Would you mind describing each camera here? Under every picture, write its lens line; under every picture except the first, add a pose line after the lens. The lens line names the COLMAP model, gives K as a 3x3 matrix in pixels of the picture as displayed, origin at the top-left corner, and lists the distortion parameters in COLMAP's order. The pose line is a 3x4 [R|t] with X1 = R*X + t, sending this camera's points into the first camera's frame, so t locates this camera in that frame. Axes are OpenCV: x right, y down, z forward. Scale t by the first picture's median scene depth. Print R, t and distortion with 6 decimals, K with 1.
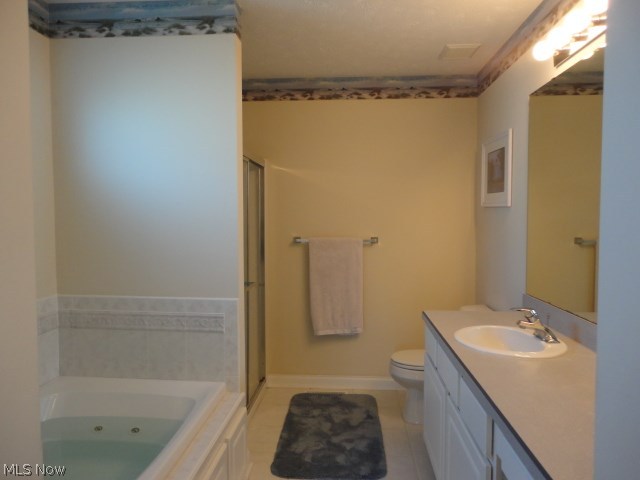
lens RADIAL K [[465.7, 0, 320.2], [0, 465.7, 239.7], [0, 0, 1]] dist [-0.001613, -0.000430]
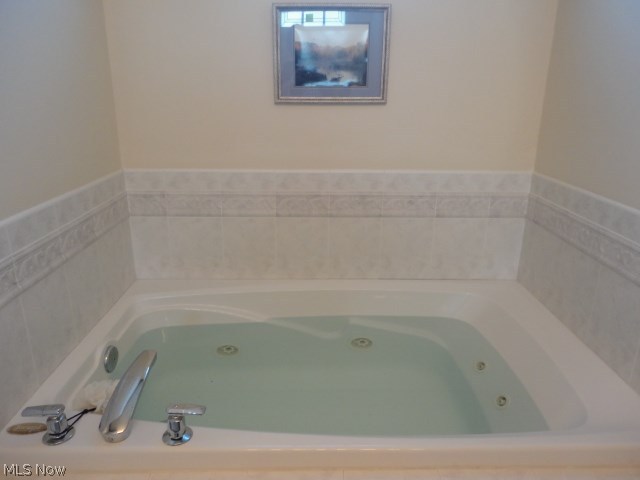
lens RADIAL K [[465.7, 0, 320.0], [0, 465.7, 239.2], [0, 0, 1]] dist [-0.001613, -0.000430]
pose [[0.089312, 0.296540, -0.950835, 0.104168], [-0.061839, 0.954459, 0.291861, 0.030988], [0.994082, 0.032732, 0.103583, 0.616801]]
